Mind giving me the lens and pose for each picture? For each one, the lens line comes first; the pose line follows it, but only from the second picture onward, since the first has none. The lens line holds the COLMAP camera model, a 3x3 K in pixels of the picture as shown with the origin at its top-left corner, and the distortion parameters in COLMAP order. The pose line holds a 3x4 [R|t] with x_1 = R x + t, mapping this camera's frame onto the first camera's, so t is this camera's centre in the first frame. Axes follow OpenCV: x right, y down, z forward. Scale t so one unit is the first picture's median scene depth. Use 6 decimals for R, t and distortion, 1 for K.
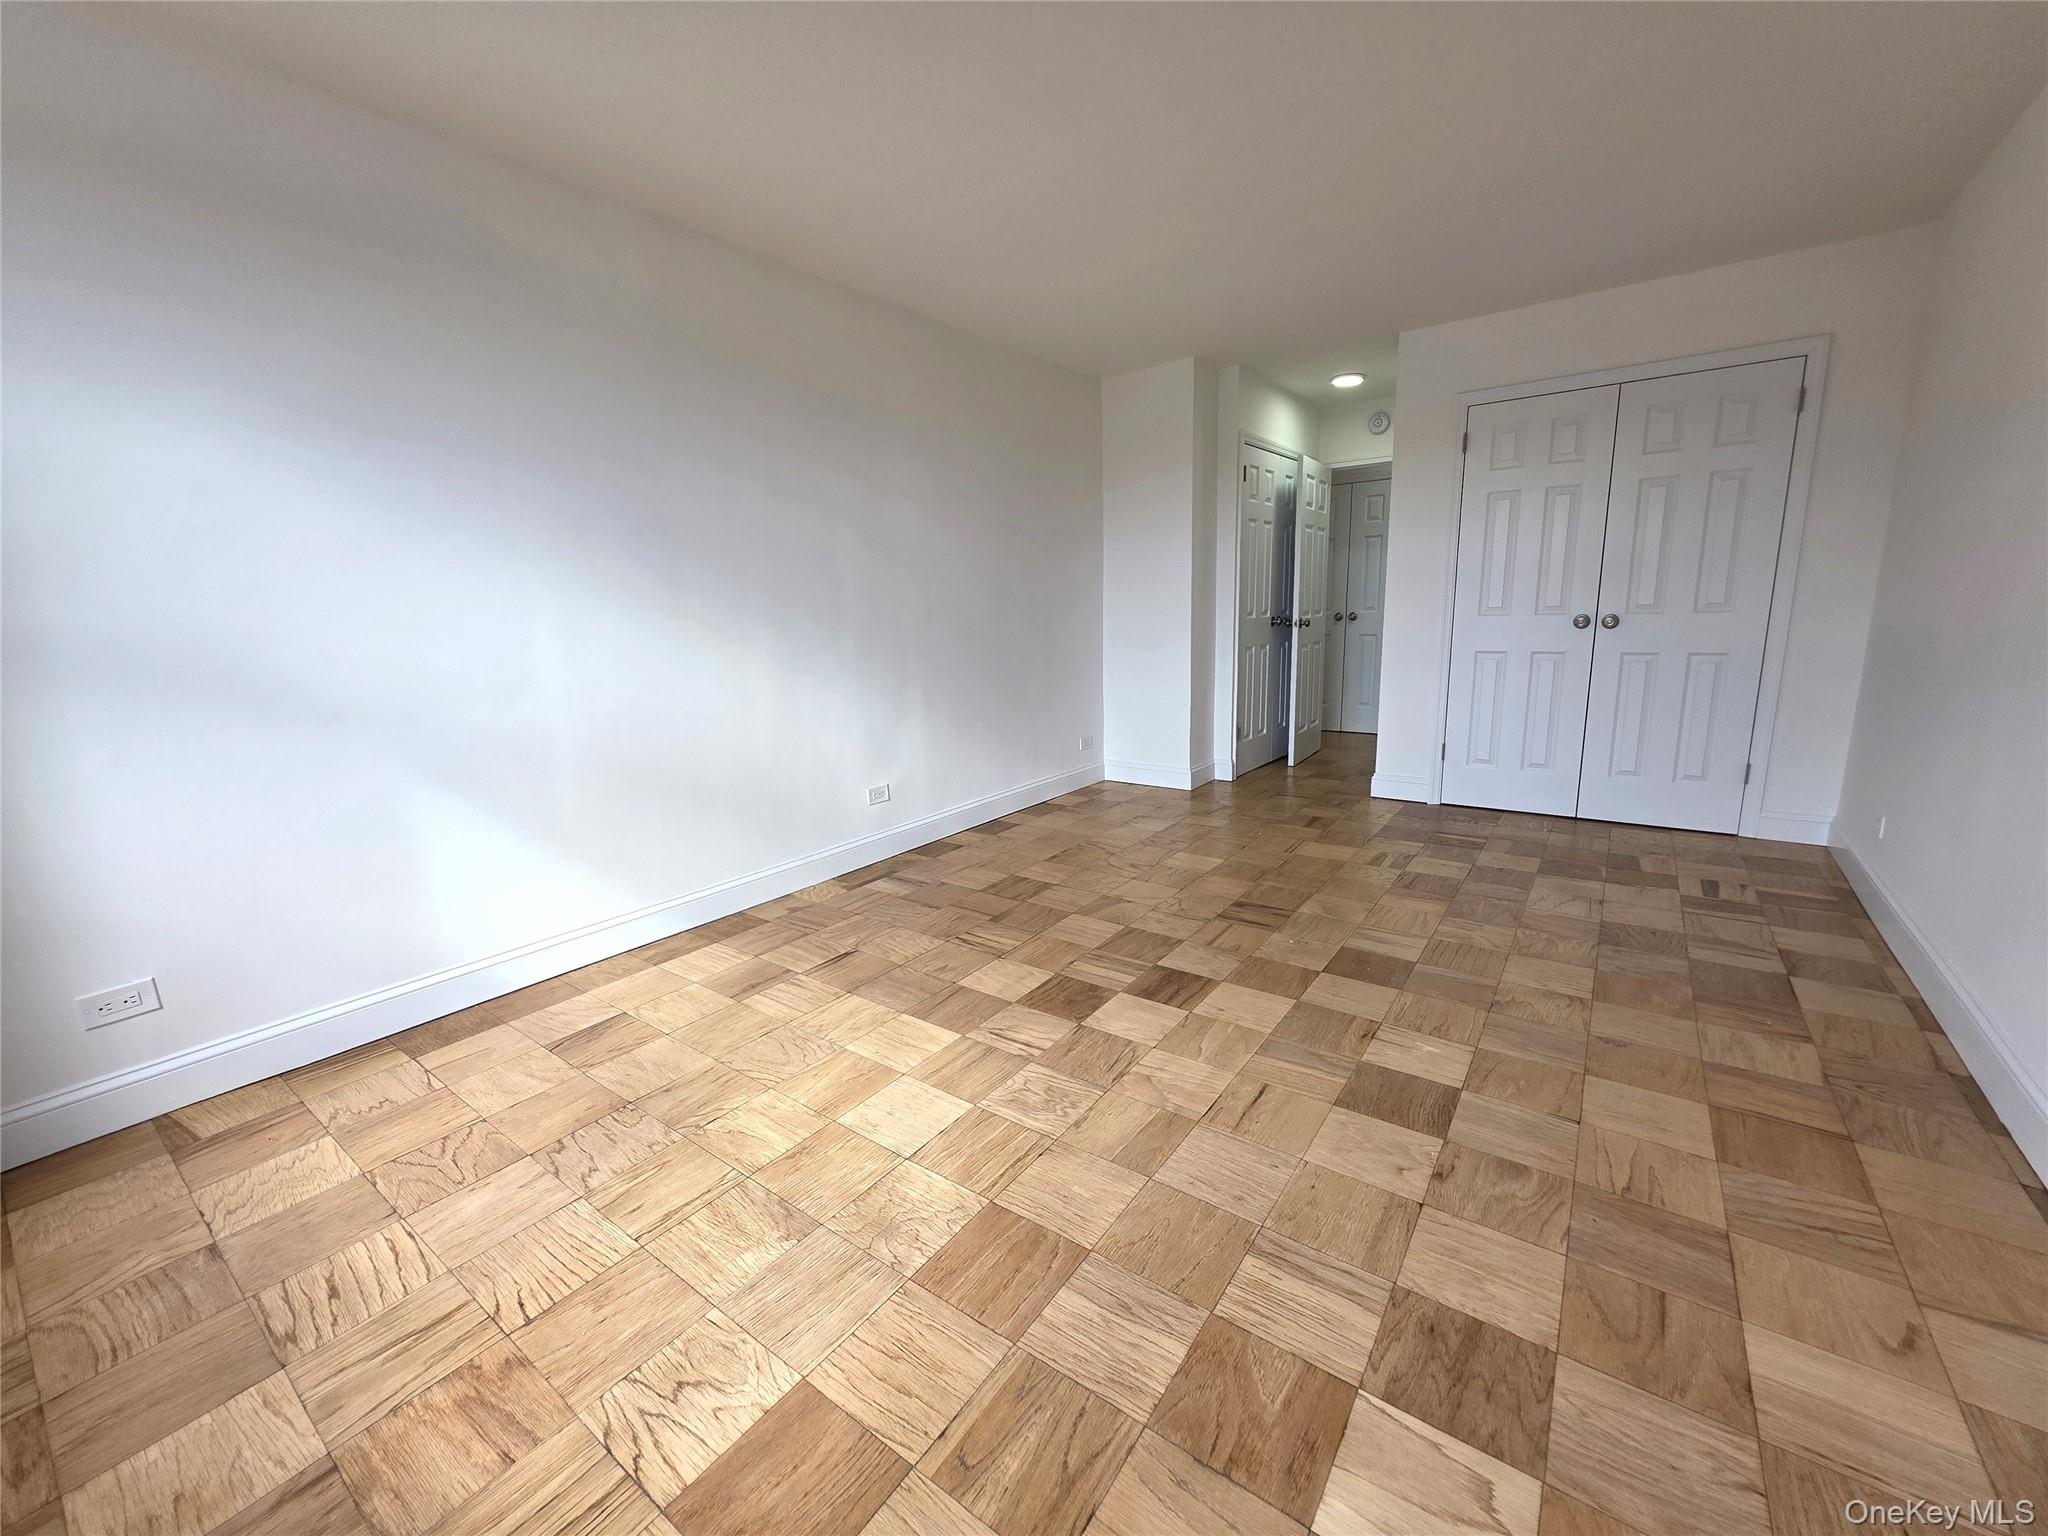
lens RADIAL K [[821.3, 0, 1021.6], [0, 821.3, 770.5], [0, 0, 1]] dist [0.003415, 0.000443]
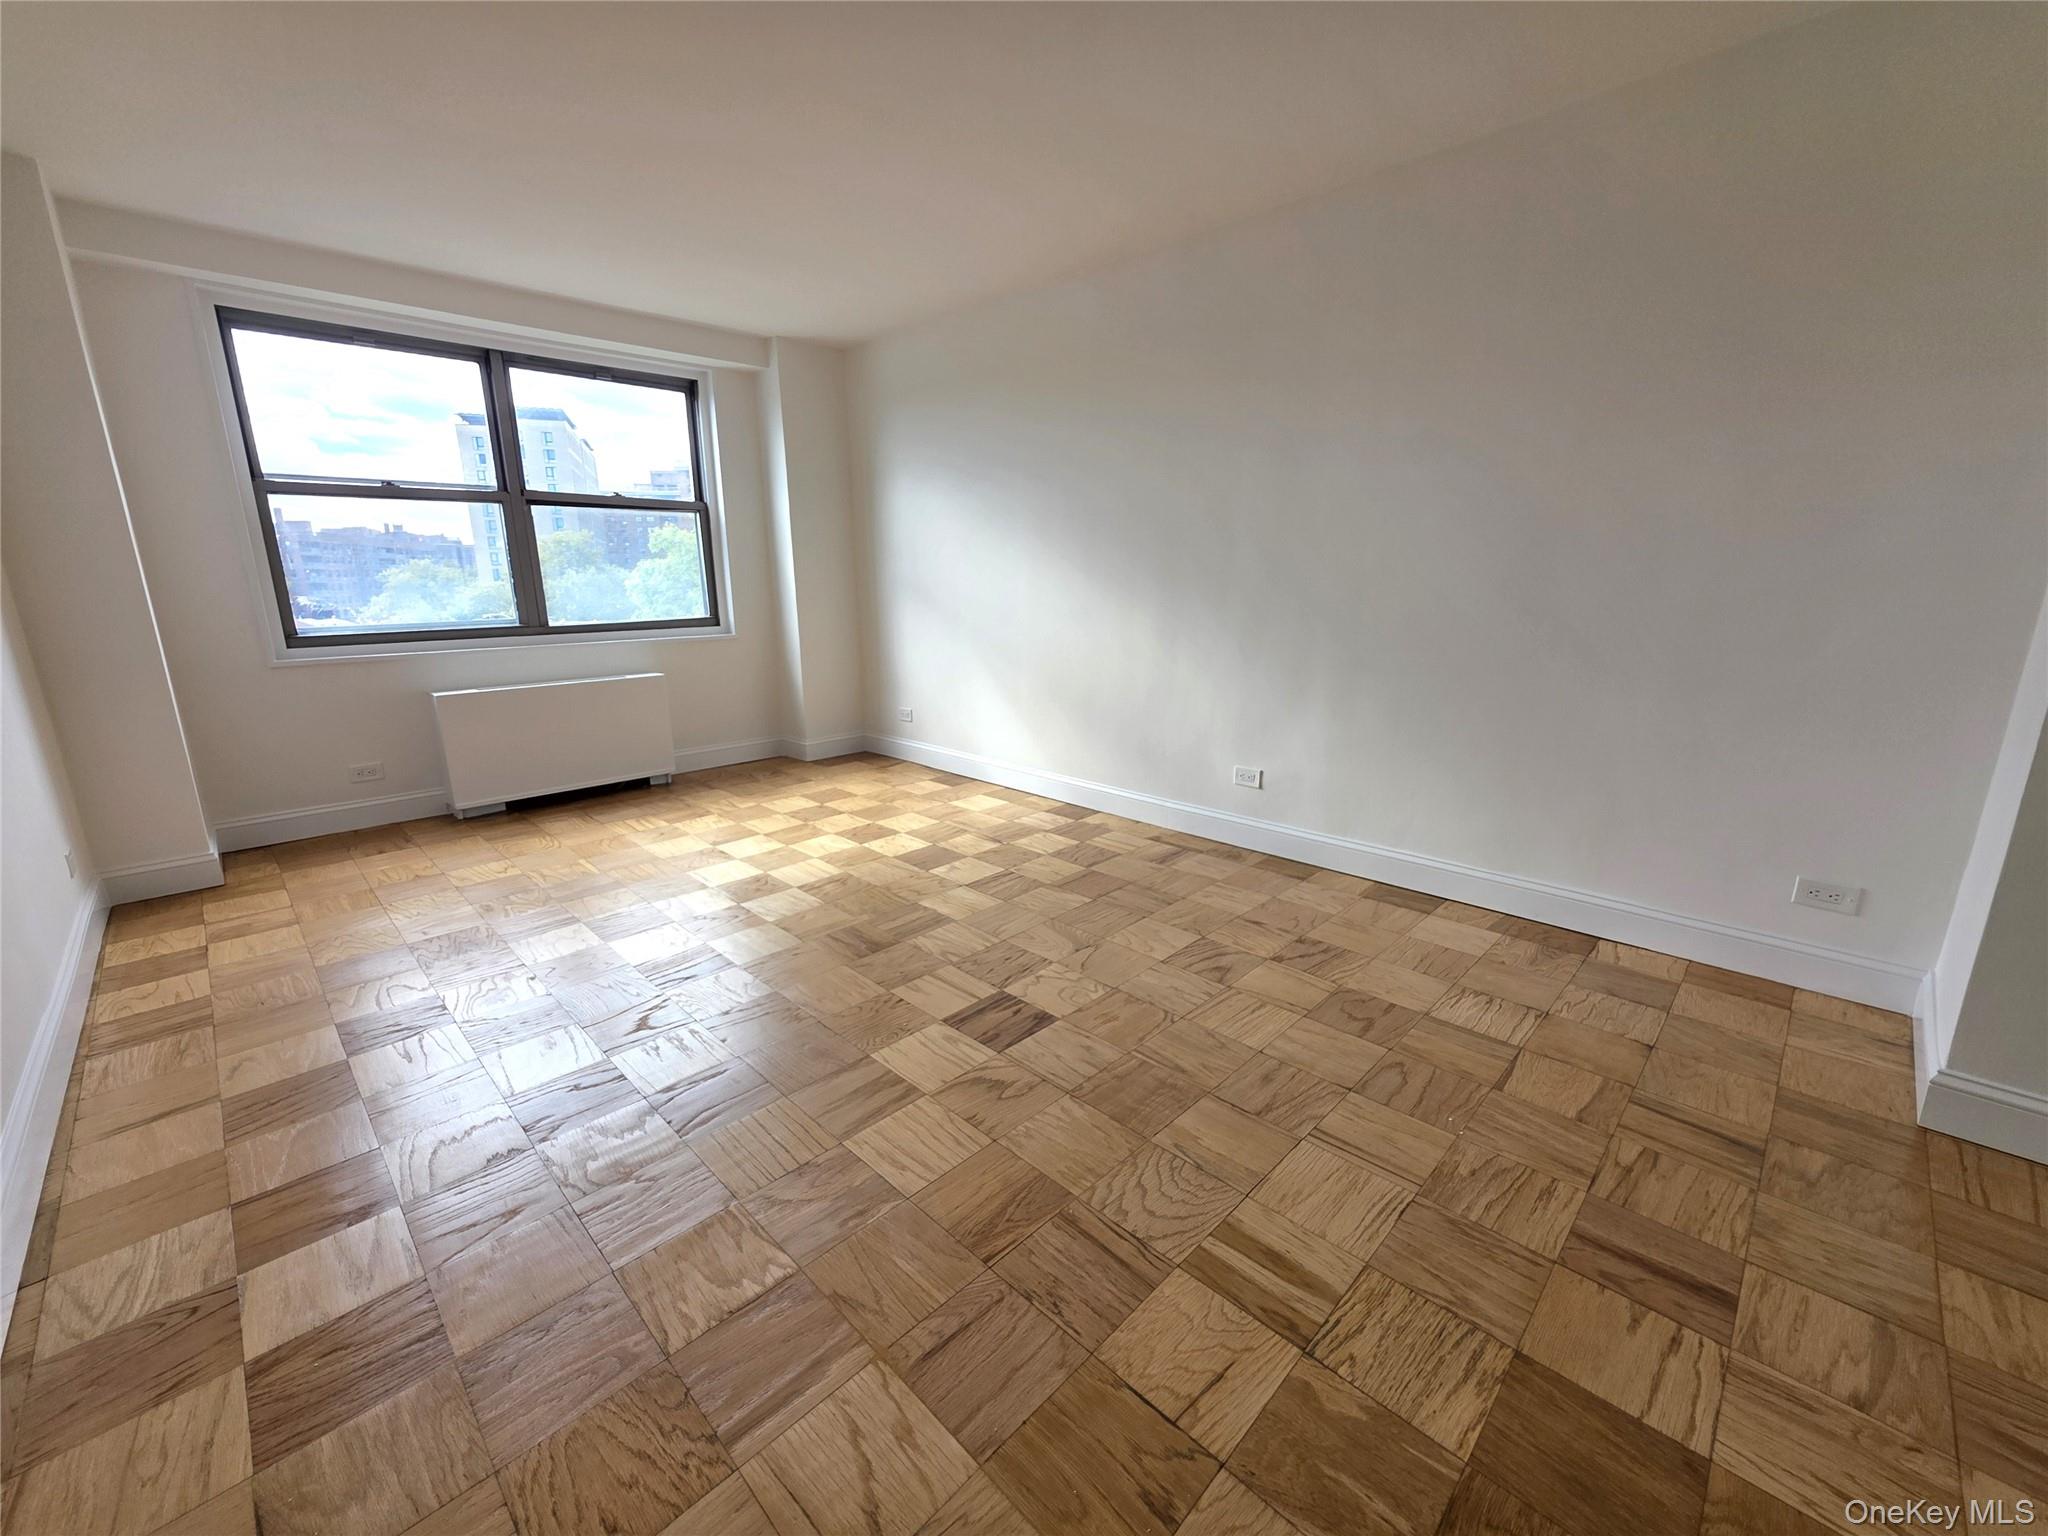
lens RADIAL K [[821.3, 0, 1022.0], [0, 821.3, 775.5], [0, 0, 1]] dist [0.003415, 0.000443]
pose [[-0.153204, 0.267100, -0.951413, 0.759159], [-0.181349, 0.938828, 0.292769, -0.201423], [0.971412, 0.217391, -0.095394, 0.866901]]
